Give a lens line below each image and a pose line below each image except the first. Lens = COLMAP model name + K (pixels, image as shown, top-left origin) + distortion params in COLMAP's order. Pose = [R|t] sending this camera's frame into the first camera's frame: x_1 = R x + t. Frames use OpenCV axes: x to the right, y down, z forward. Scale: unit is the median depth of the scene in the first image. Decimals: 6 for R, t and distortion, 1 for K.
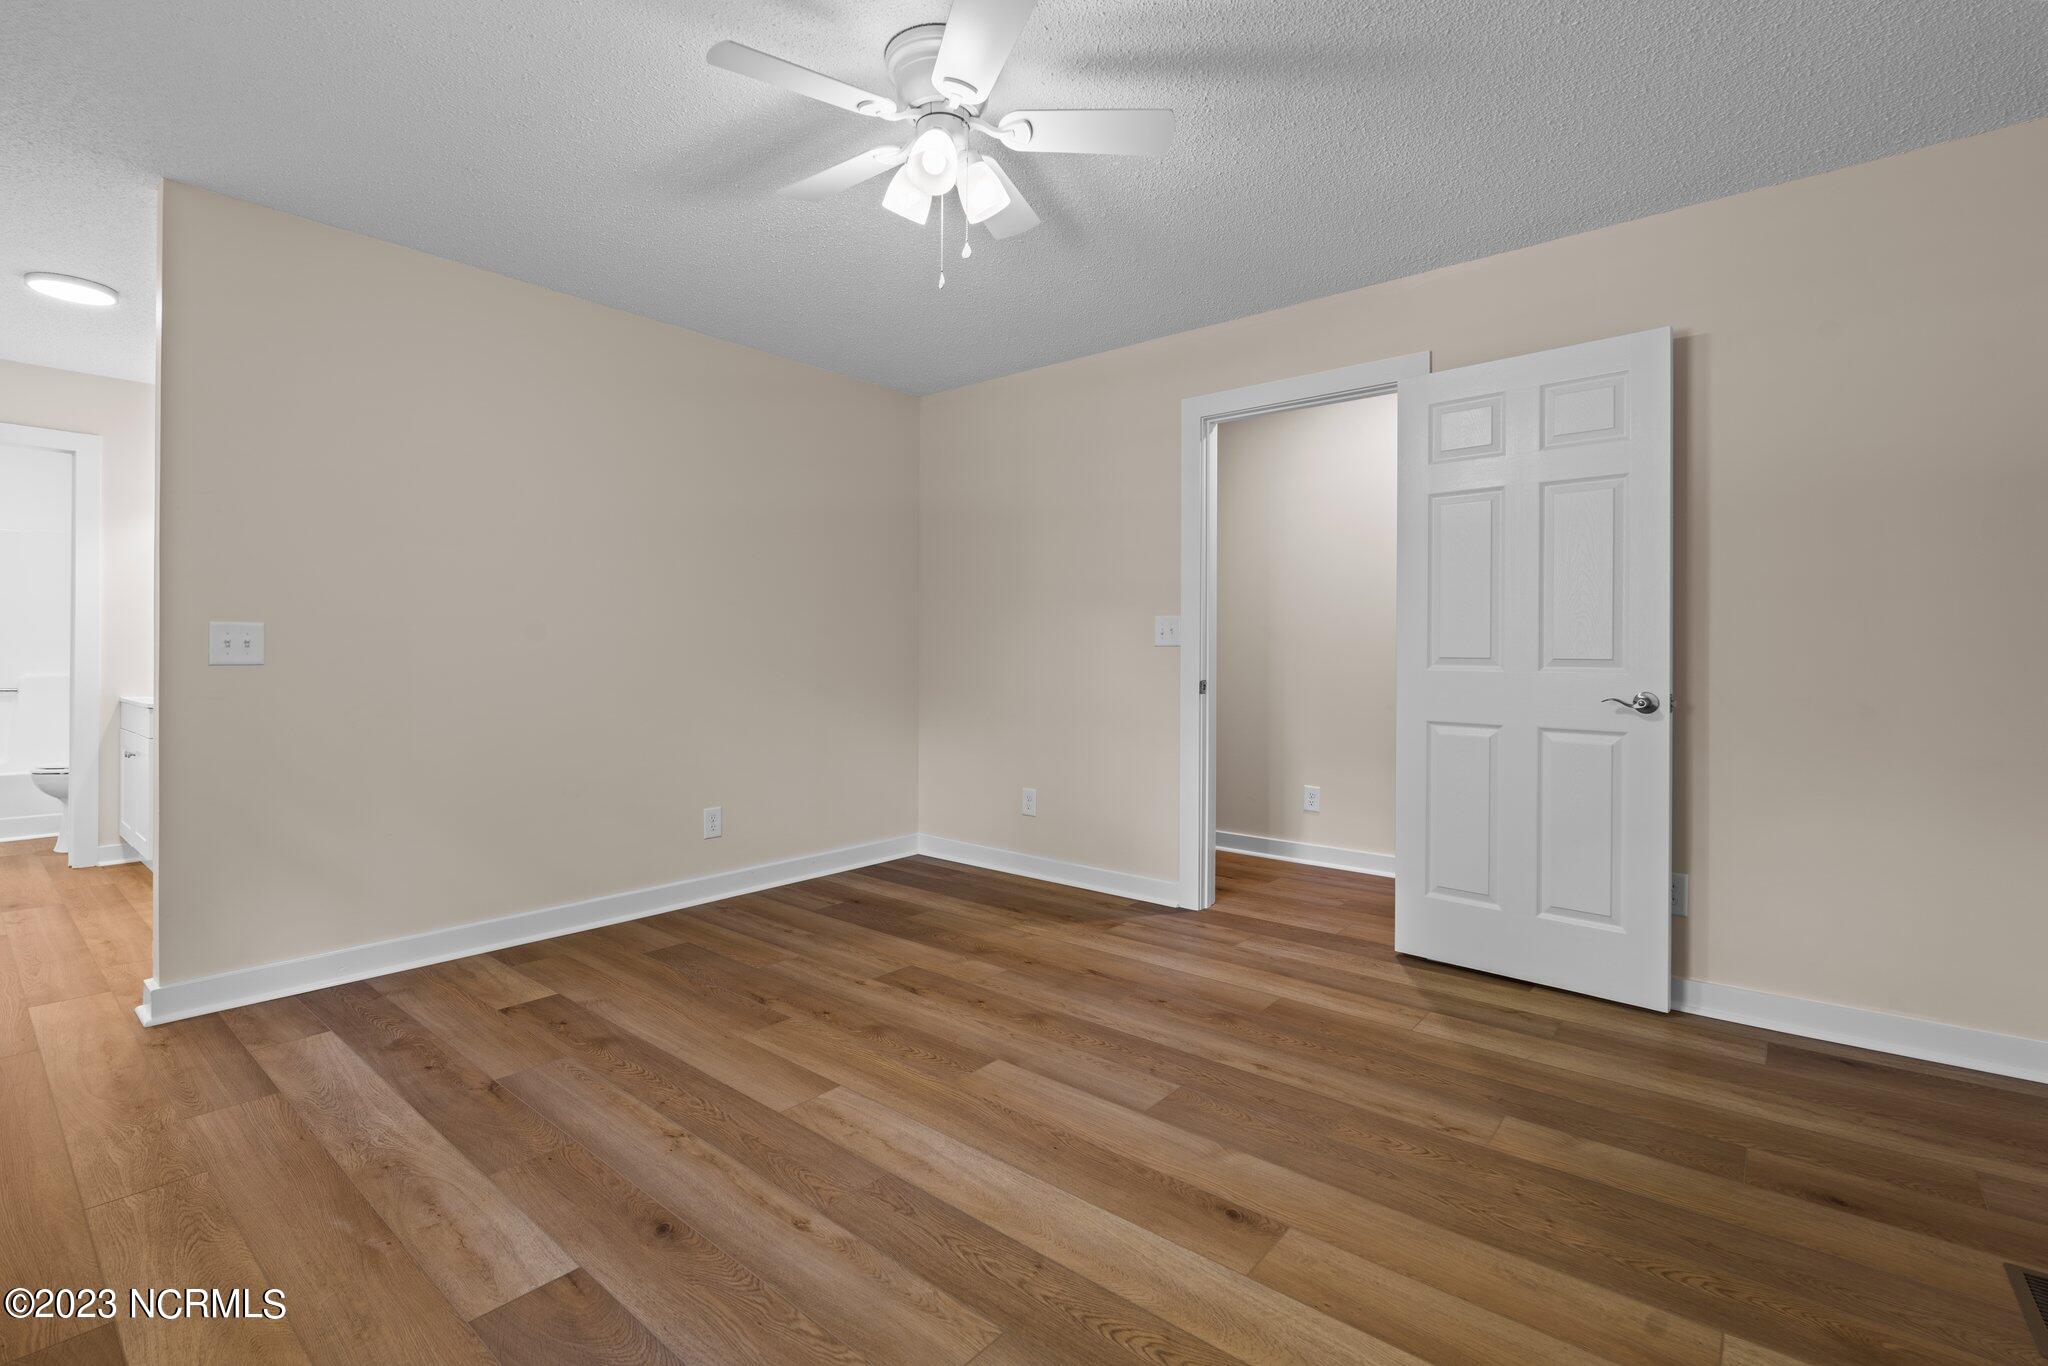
lens RADIAL K [[896.4, 0, 1011.2], [0, 896.4, 677.0], [0, 0, 1]] dist [-0.010521, 0.001263]
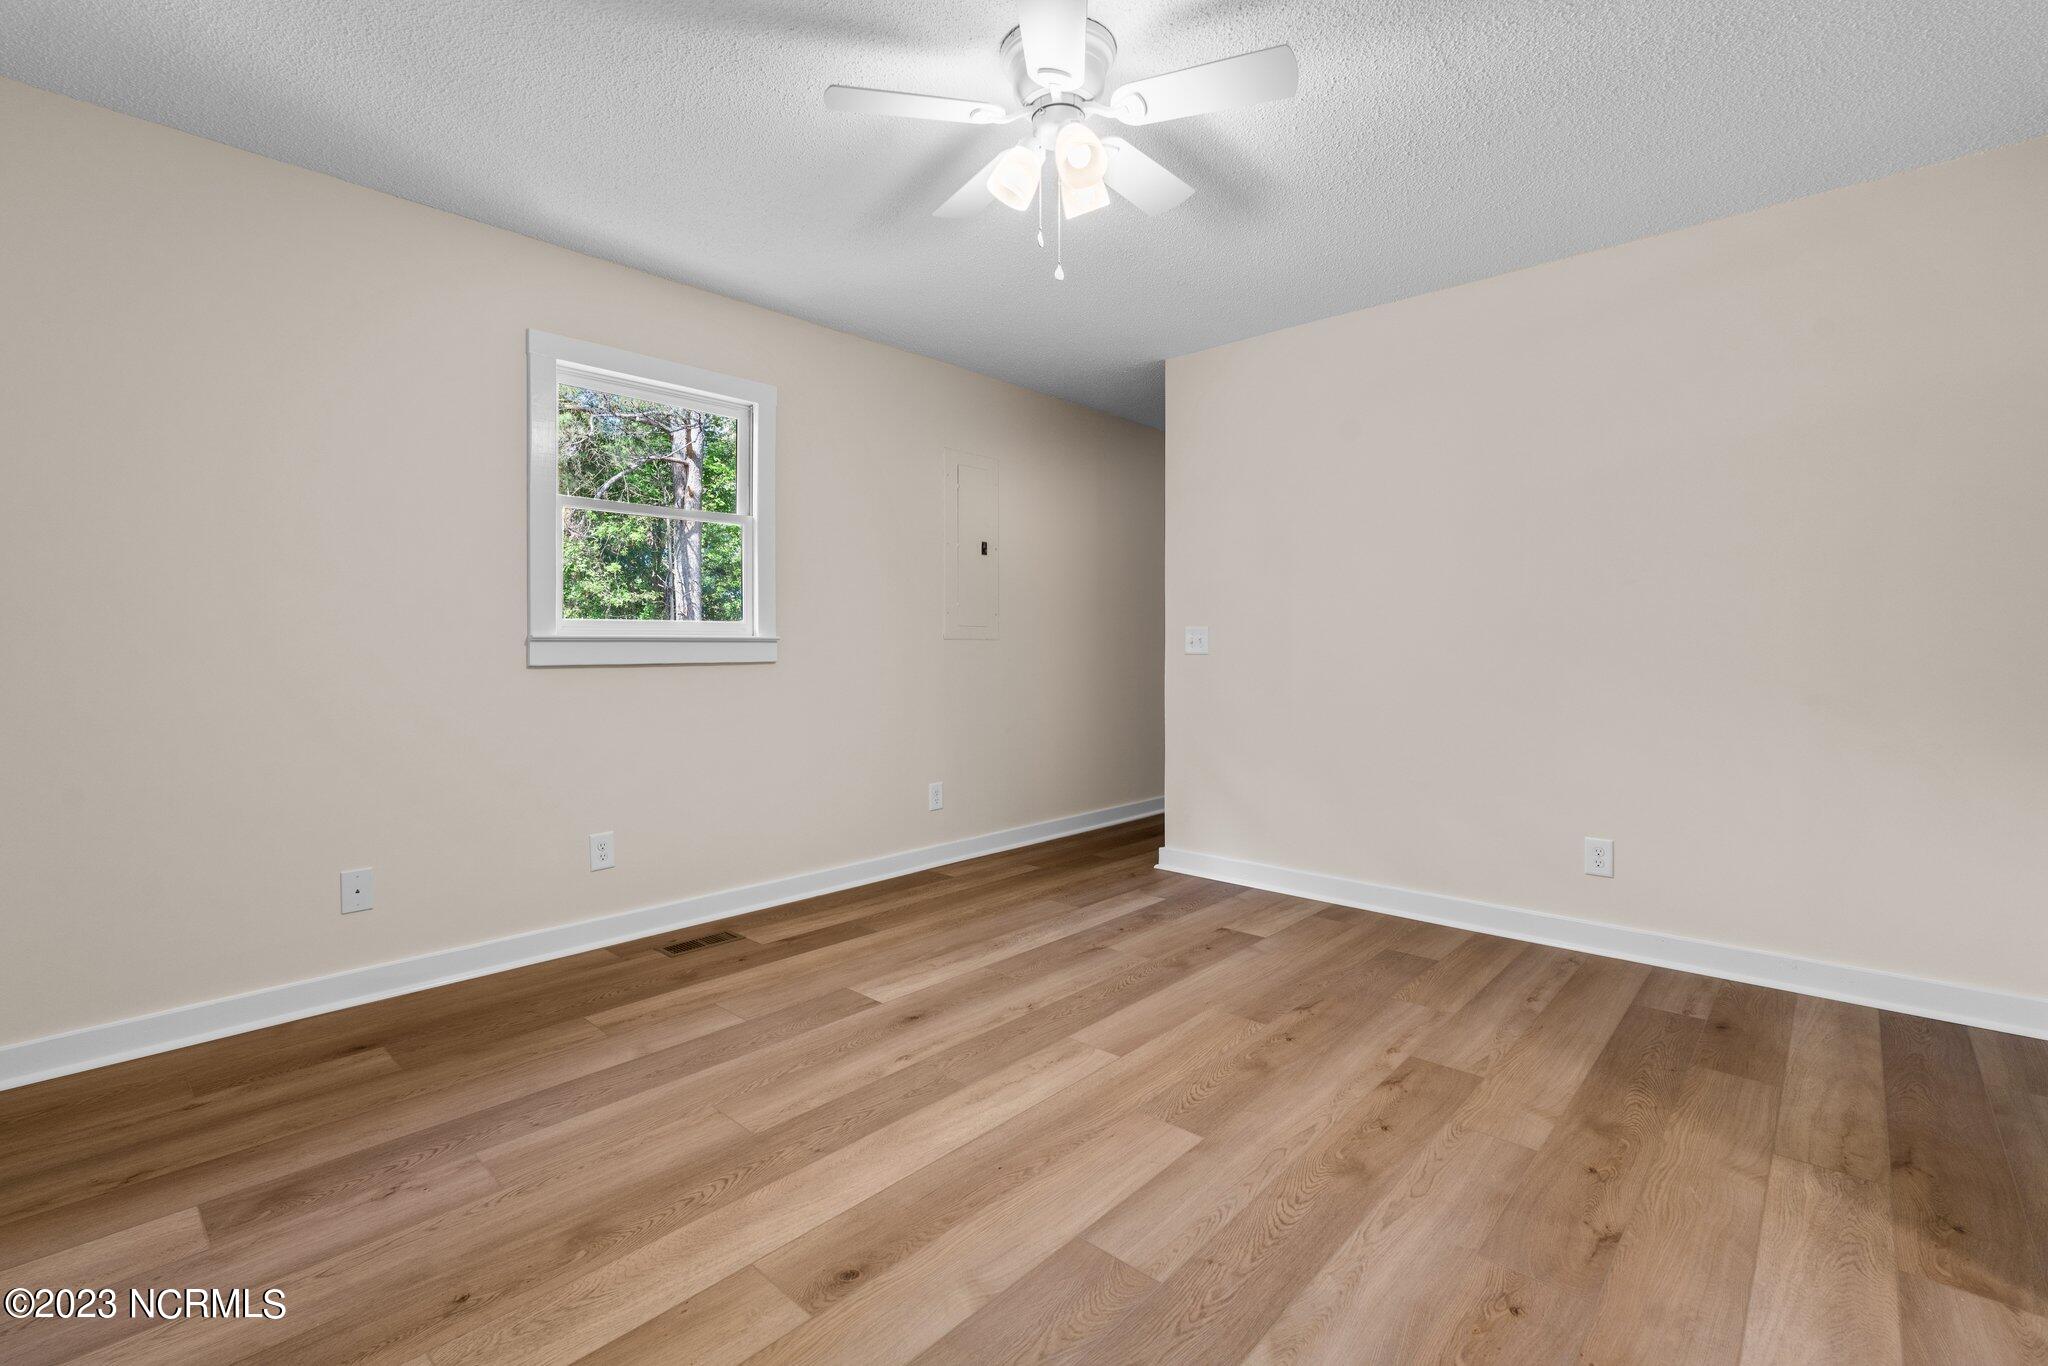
lens RADIAL K [[896.4, 0, 1027.5], [0, 896.4, 673.7], [0, 0, 1]] dist [-0.010521, 0.001263]
pose [[-0.012098, 0.026618, -0.999572, 0.775604], [-0.024833, 0.999329, 0.026912, -0.017995], [0.999618, 0.025148, -0.011429, 0.811681]]
